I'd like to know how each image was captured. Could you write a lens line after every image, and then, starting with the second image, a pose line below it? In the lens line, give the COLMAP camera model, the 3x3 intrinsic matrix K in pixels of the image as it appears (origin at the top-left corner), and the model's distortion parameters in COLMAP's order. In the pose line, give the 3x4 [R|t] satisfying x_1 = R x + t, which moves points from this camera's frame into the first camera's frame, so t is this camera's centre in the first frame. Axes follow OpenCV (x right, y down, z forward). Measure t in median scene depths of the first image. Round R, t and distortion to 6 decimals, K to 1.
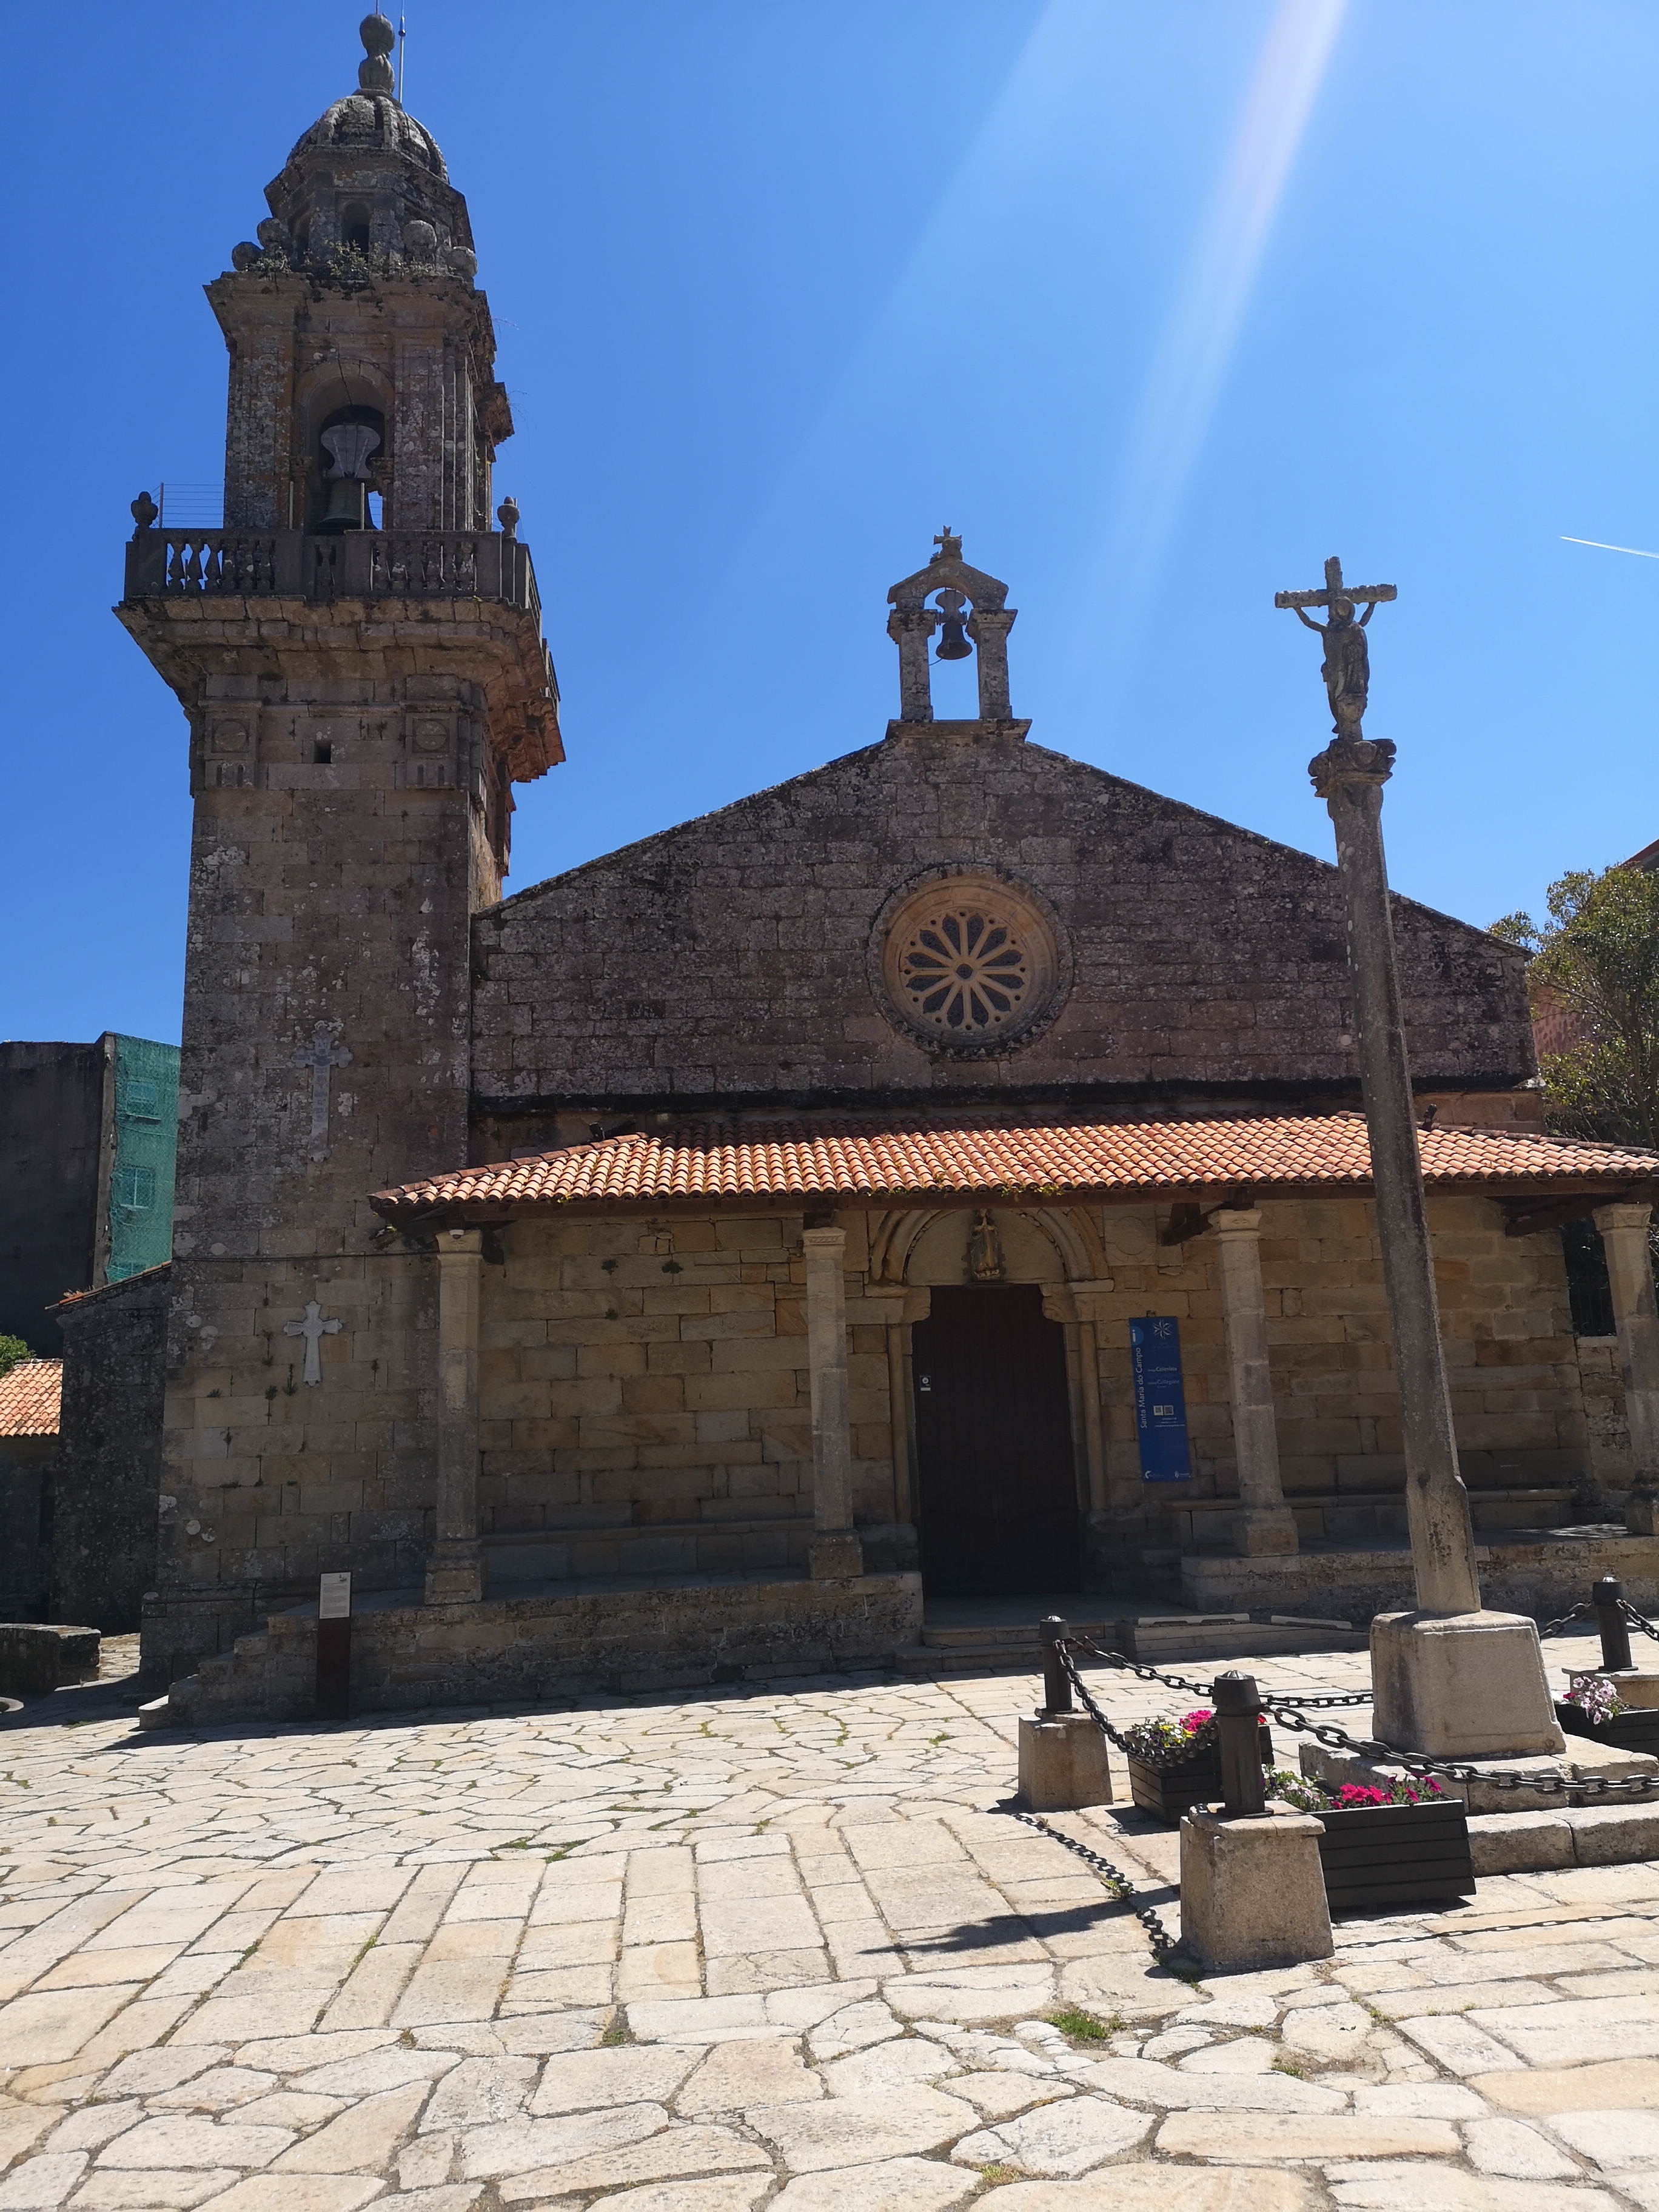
lens RADIAL K [[1693.0, 0, 829.5], [0, 1693.0, 1106.0], [0, 0, 1]] dist [0.065516, -0.061771]
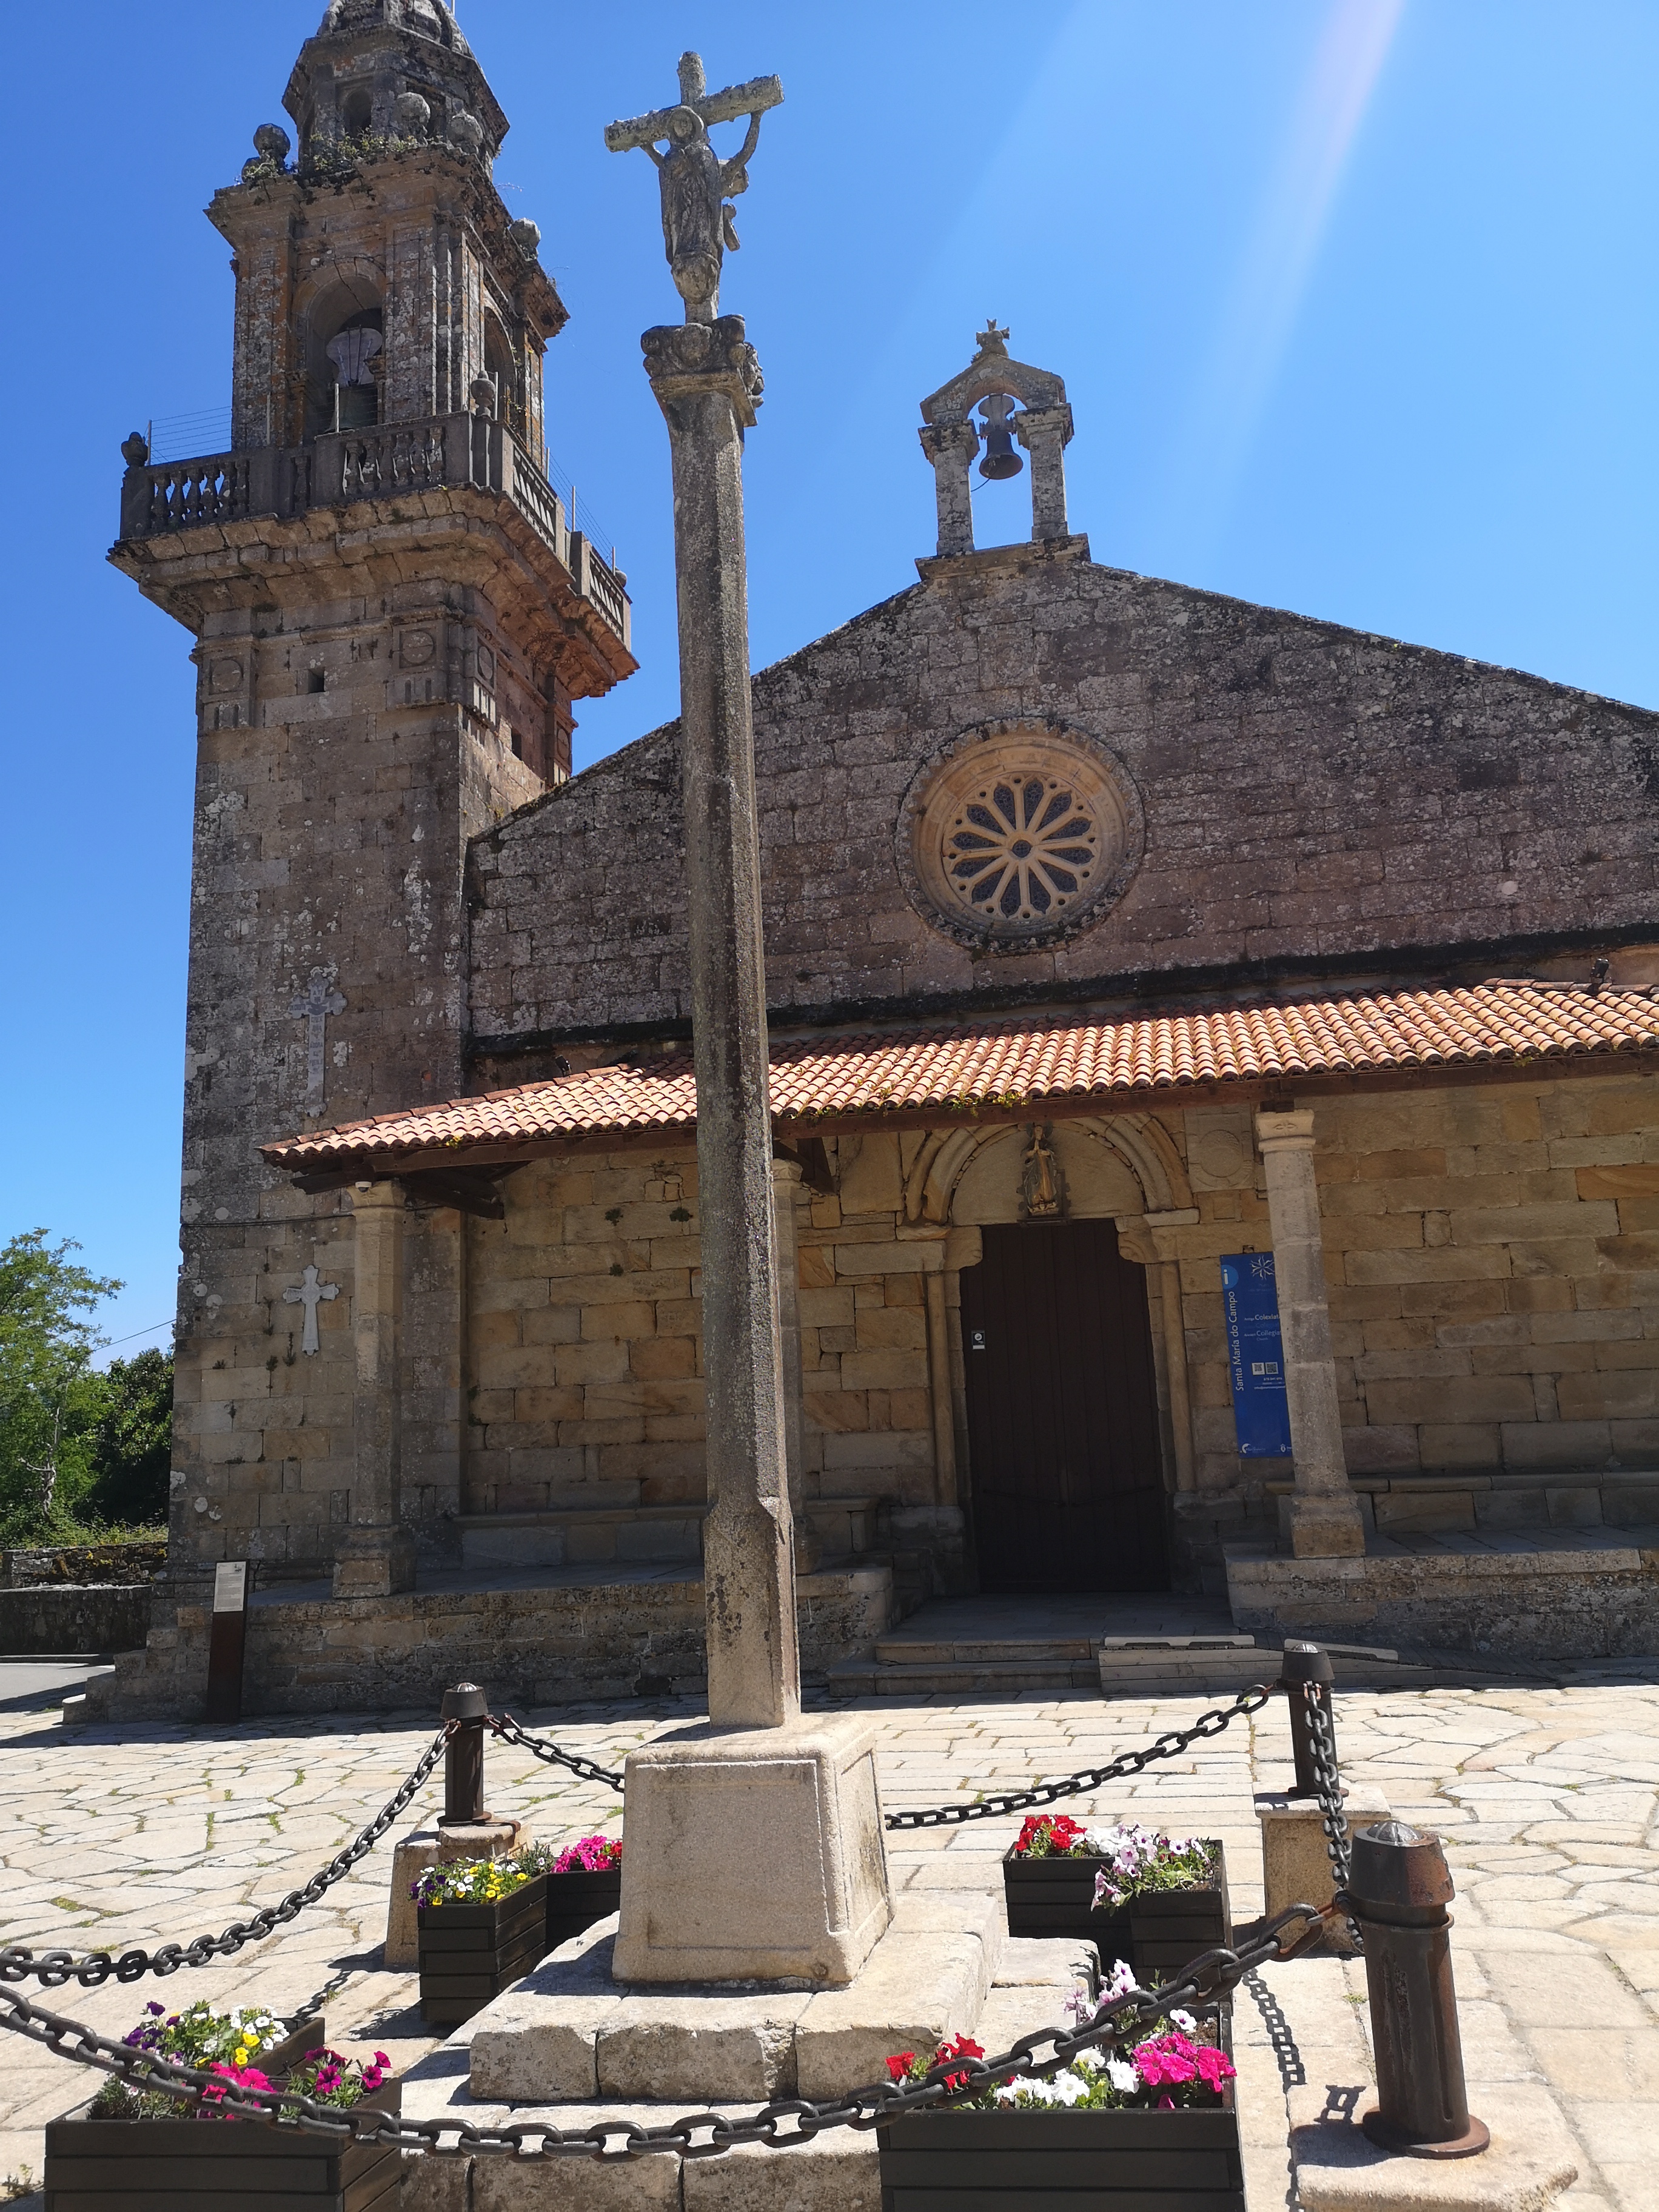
lens RADIAL K [[1693.0, 0, 829.5], [0, 1693.0, 1106.0], [0, 0, 1]] dist [0.065516, -0.061771]
pose [[0.959278, -0.056815, -0.276692, 0.223056], [0.064171, 0.997784, 0.017595, 0.027503], [0.275079, -0.034634, 0.960797, 0.172380]]
